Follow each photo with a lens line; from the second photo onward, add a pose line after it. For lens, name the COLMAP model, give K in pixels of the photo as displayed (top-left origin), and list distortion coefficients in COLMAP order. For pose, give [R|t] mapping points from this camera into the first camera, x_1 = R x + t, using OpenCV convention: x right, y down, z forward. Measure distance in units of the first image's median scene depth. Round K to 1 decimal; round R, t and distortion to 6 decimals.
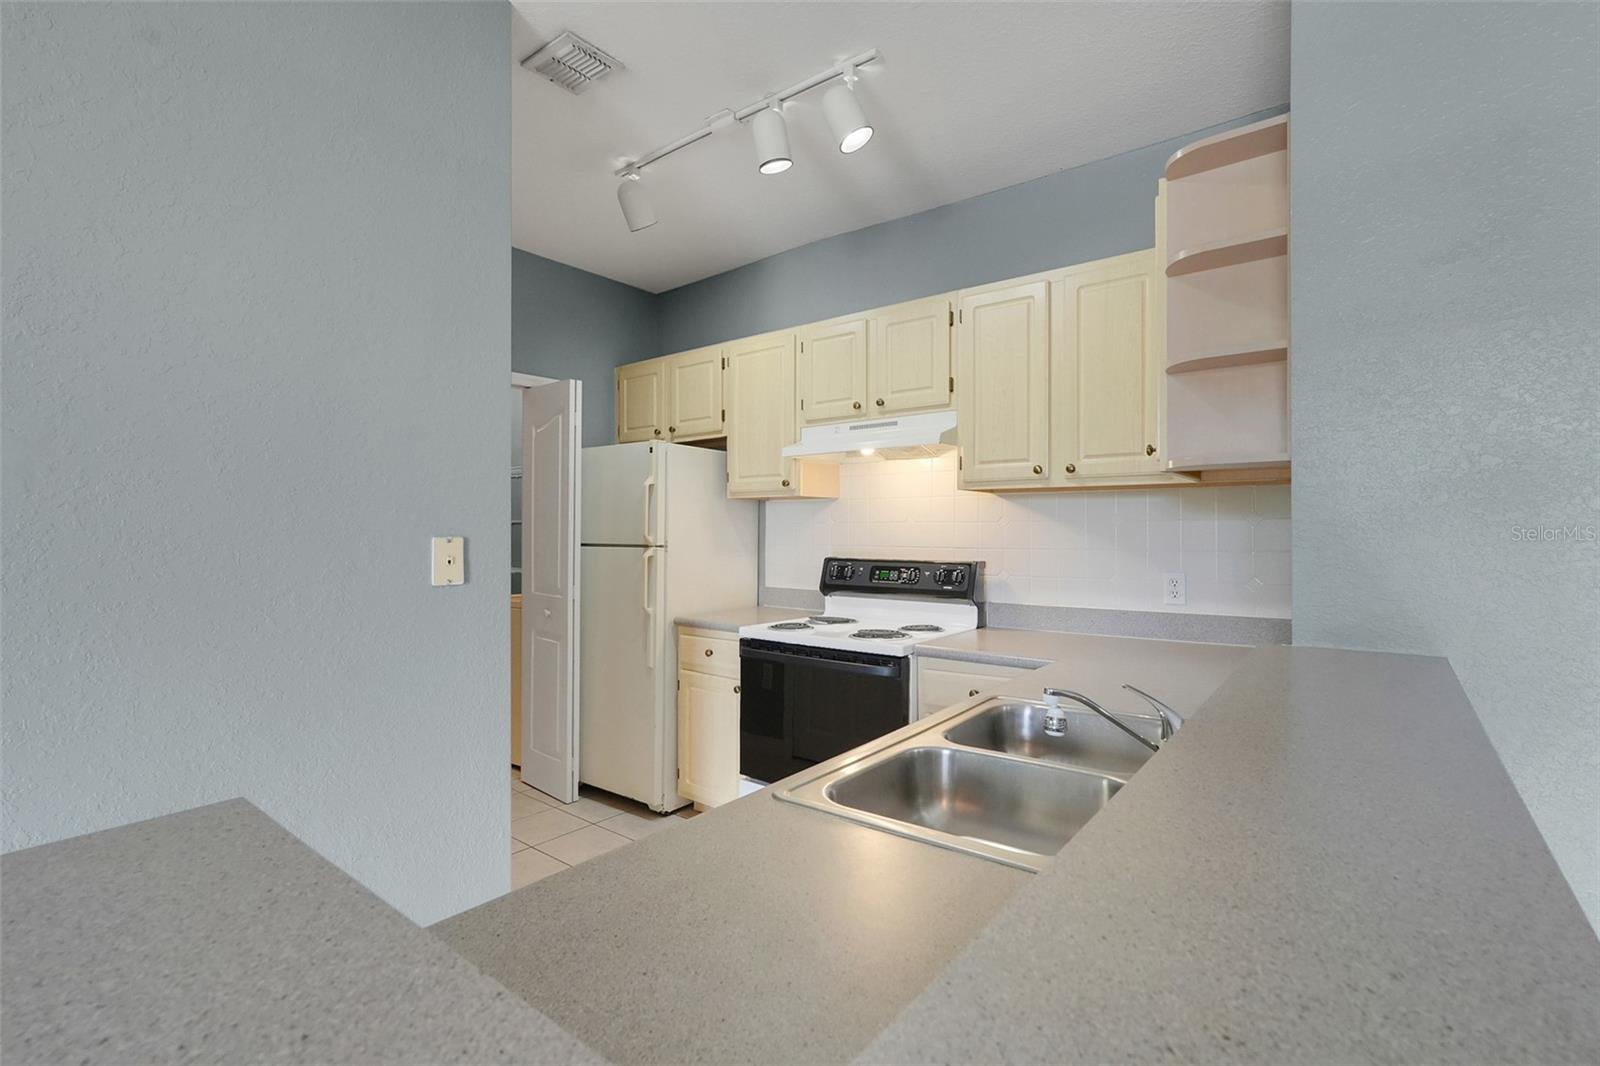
lens RADIAL K [[707.9, 0, 797.3], [0, 707.9, 519.8], [0, 0, 1]] dist [-0.004956, 0.000395]
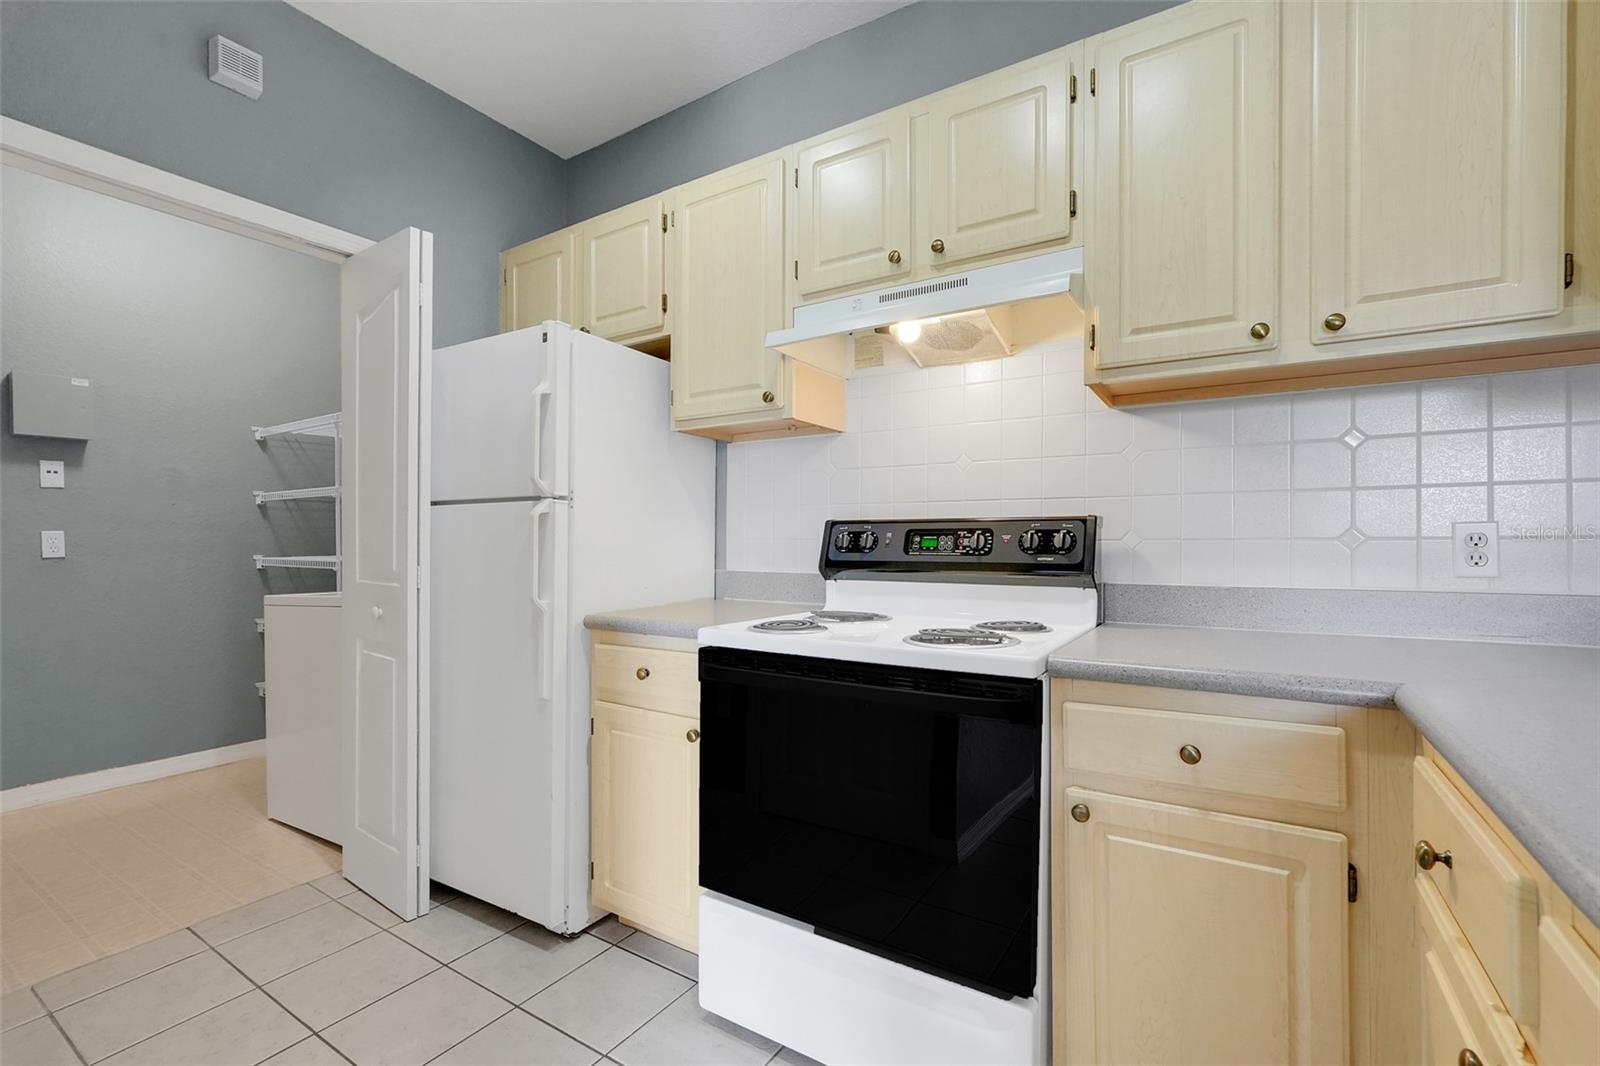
lens RADIAL K [[707.9, 0, 802.6], [0, 707.9, 537.8], [0, 0, 1]] dist [-0.004956, 0.000395]
pose [[0.994506, 0.001178, 0.104676, -0.052670], [-0.002625, 0.999903, 0.013688, 0.064016], [-0.104650, -0.013888, 0.994412, 0.386245]]
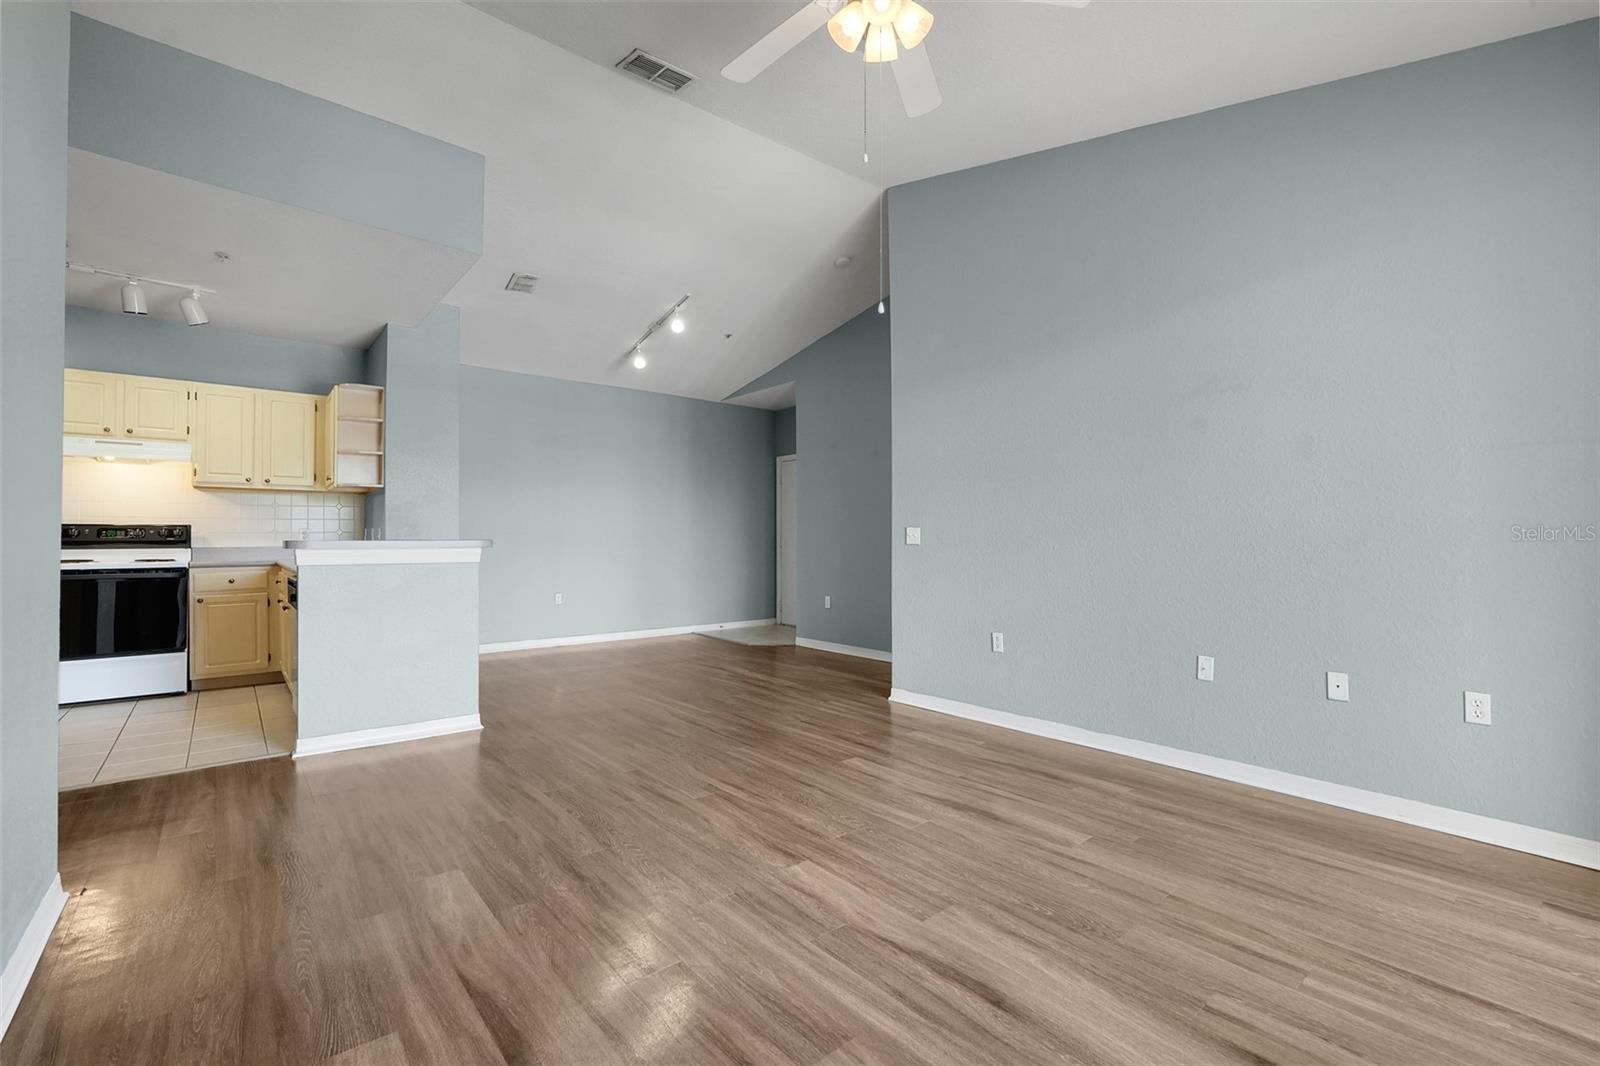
lens RADIAL K [[707.9, 0, 807.5], [0, 707.9, 531.9], [0, 0, 1]] dist [-0.004956, 0.000395]
pose [[0.201230, 0.014150, 0.979442, -1.118740], [-0.008343, 0.999884, -0.012731, 0.079620], [-0.979508, -0.005610, 0.201325, -0.870746]]
